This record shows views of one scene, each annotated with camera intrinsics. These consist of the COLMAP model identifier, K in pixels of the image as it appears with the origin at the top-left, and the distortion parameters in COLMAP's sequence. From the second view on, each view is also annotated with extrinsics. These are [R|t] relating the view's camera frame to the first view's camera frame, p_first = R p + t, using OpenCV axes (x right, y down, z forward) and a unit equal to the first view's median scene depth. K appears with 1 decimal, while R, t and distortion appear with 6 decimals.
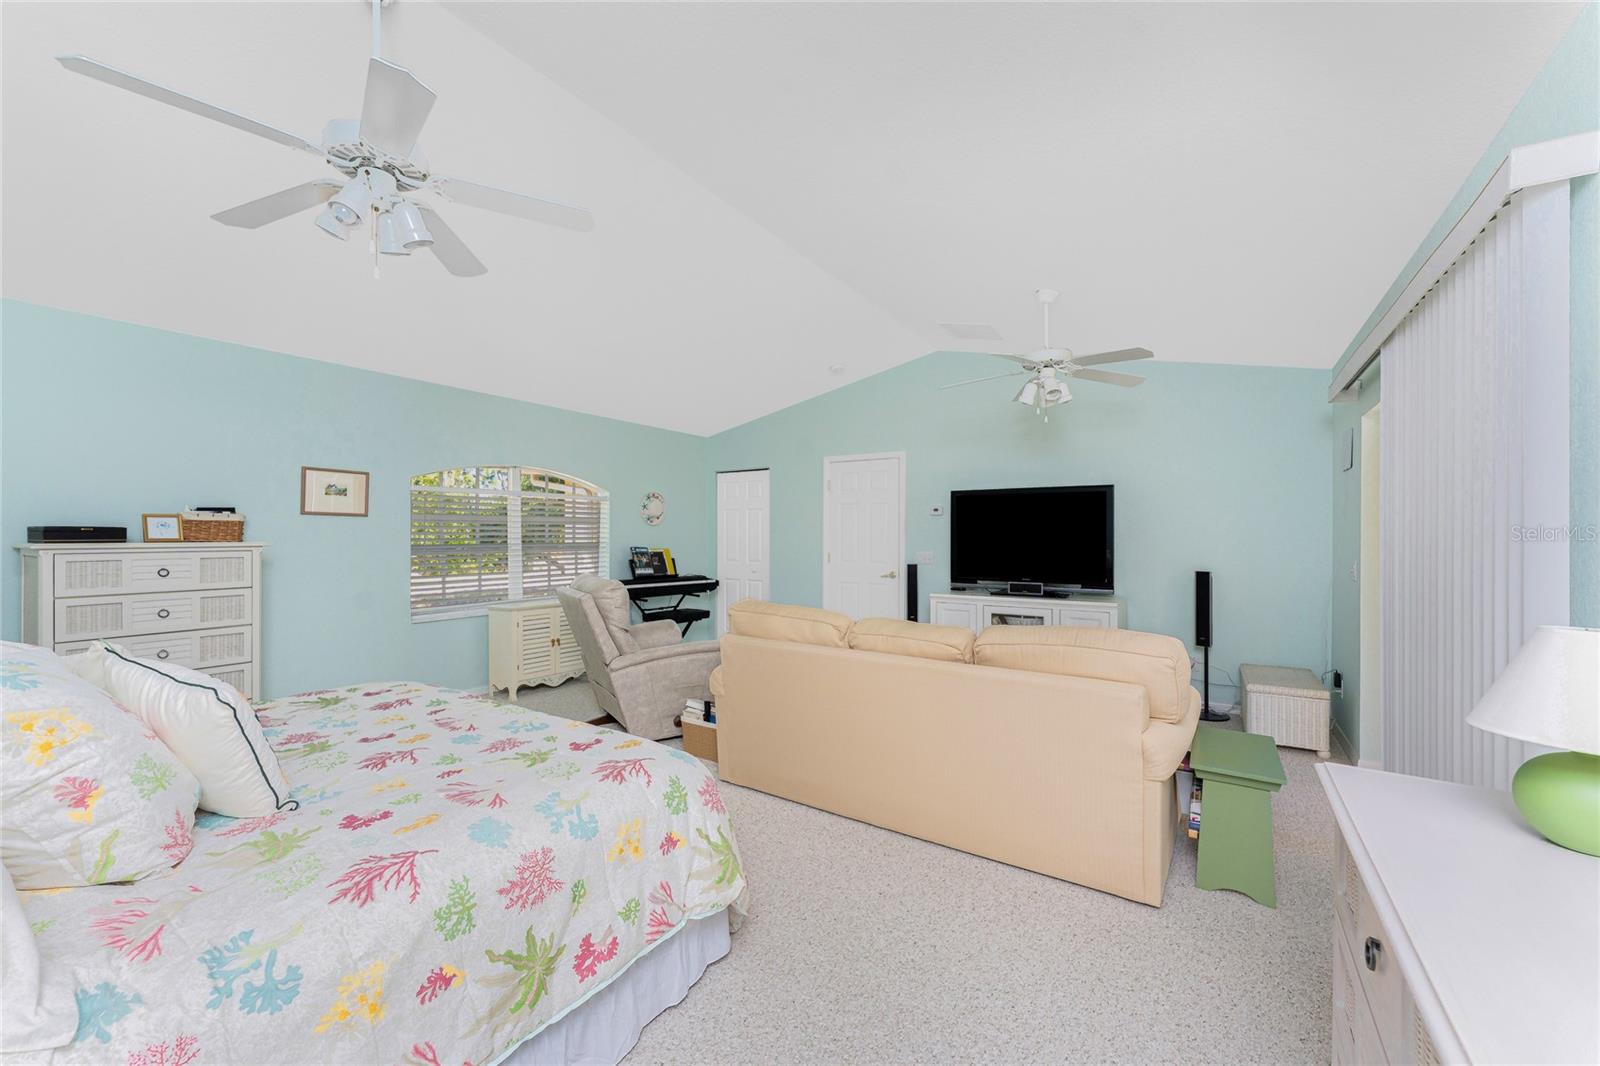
lens RADIAL K [[640.4, 0, 798.4], [0, 640.4, 534.6], [0, 0, 1]] dist [0.001404, -0.000166]
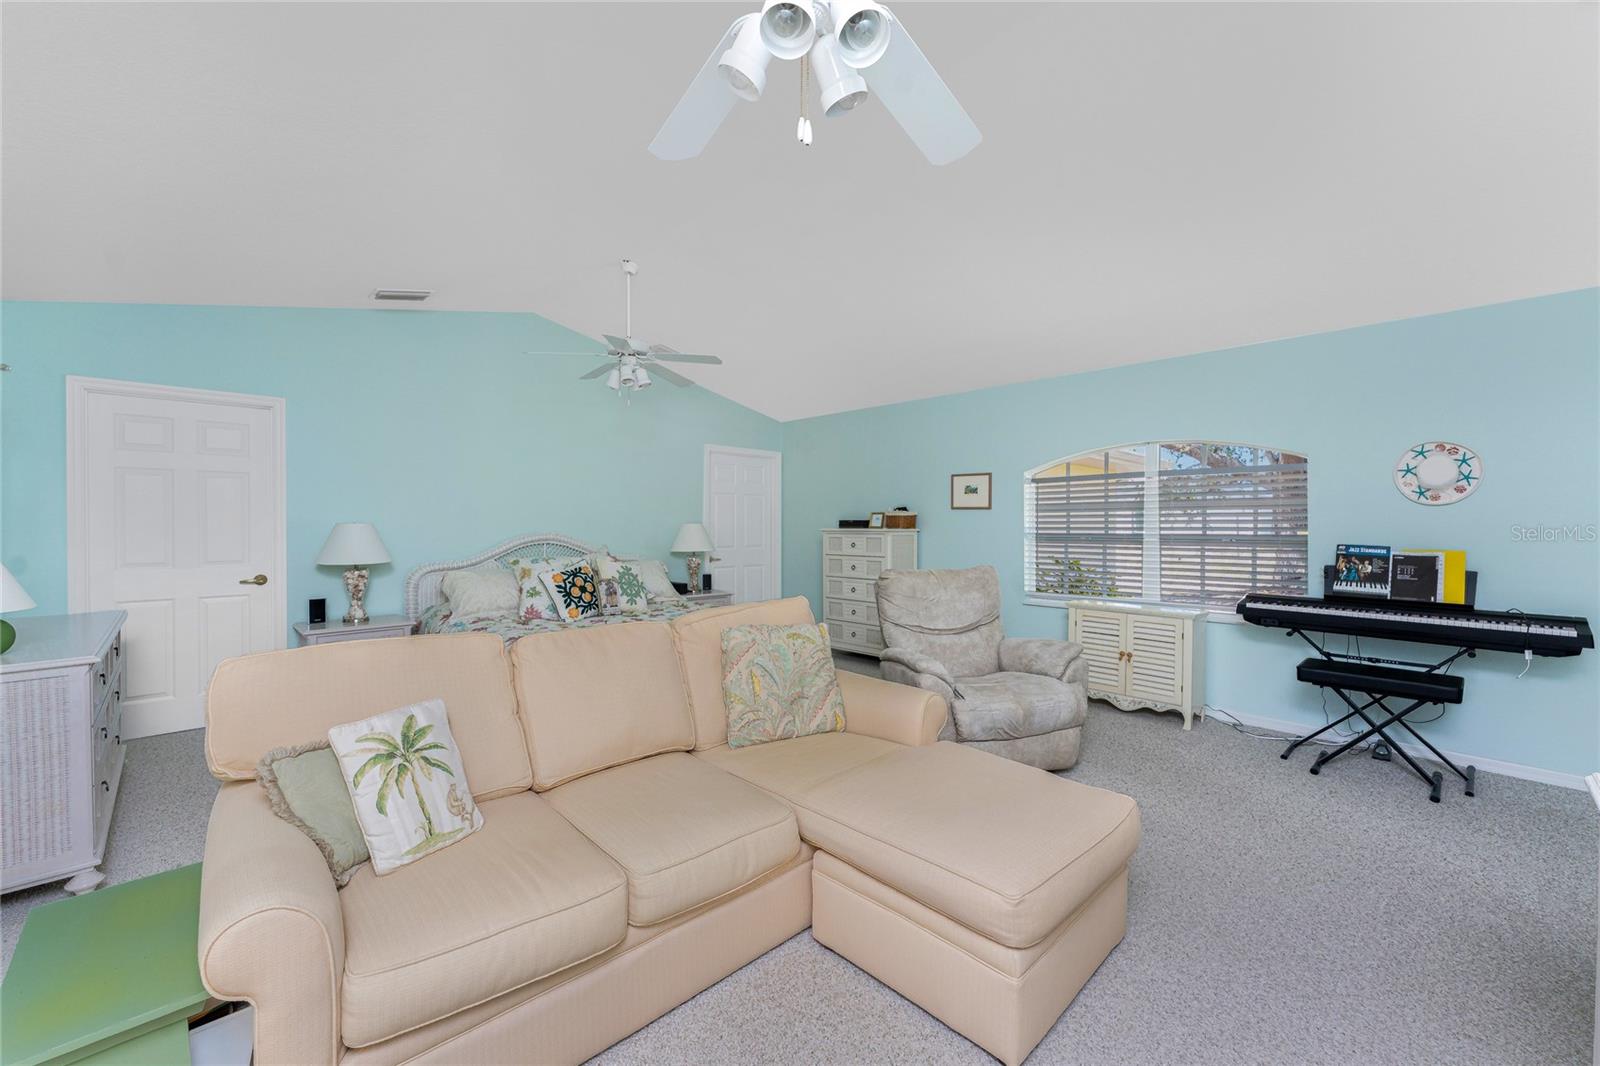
lens RADIAL K [[640.4, 0, 792.0], [0, 640.4, 532.6], [0, 0, 1]] dist [0.001404, -0.000166]
pose [[-0.239194, 0.011927, -0.970898, 0.599433], [0.001711, 0.999928, 0.011862, 0.001387], [0.970970, 0.001176, -0.239198, 0.928919]]
